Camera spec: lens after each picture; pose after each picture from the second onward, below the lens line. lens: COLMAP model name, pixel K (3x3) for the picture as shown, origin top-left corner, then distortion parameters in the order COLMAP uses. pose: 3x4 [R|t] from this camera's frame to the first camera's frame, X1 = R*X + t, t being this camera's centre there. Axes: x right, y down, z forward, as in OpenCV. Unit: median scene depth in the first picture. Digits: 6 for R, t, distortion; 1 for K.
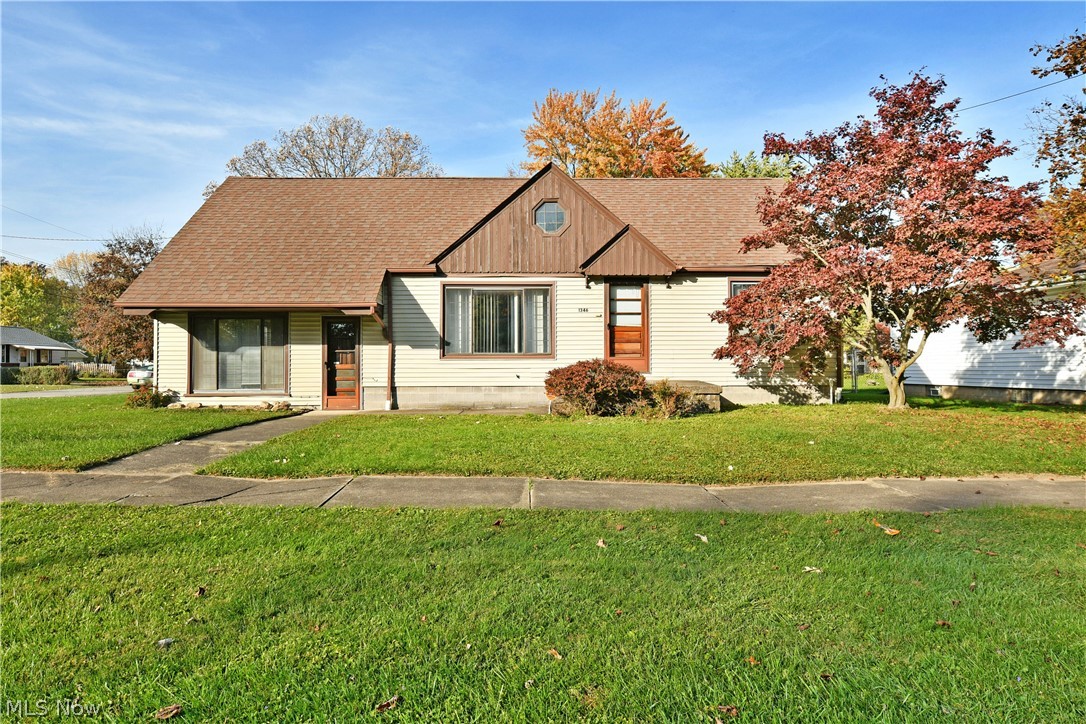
lens RADIAL K [[677.6, 0, 545.9], [0, 677.6, 368.5], [0, 0, 1]] dist [-0.013489, -0.005430]
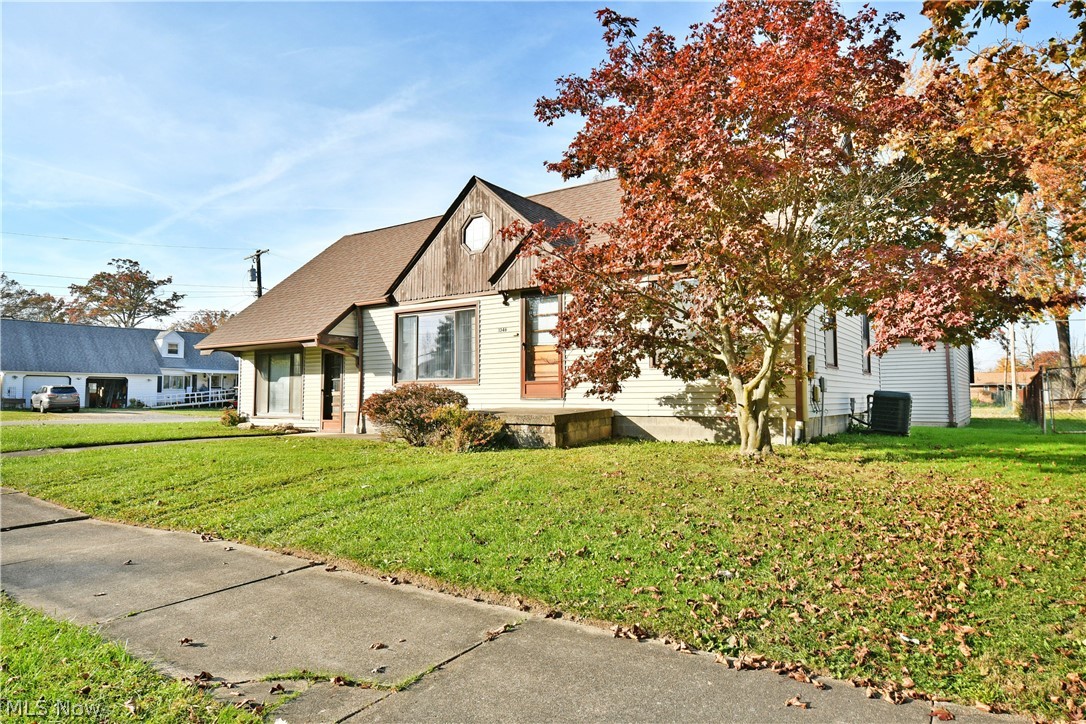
lens RADIAL K [[677.6, 0, 546.7], [0, 677.6, 369.1], [0, 0, 1]] dist [-0.013489, -0.005430]
pose [[0.795320, -0.026242, -0.605622, 0.656595], [0.000835, 0.999109, -0.042195, 0.004732], [0.606189, 0.033053, 0.794633, 0.322384]]
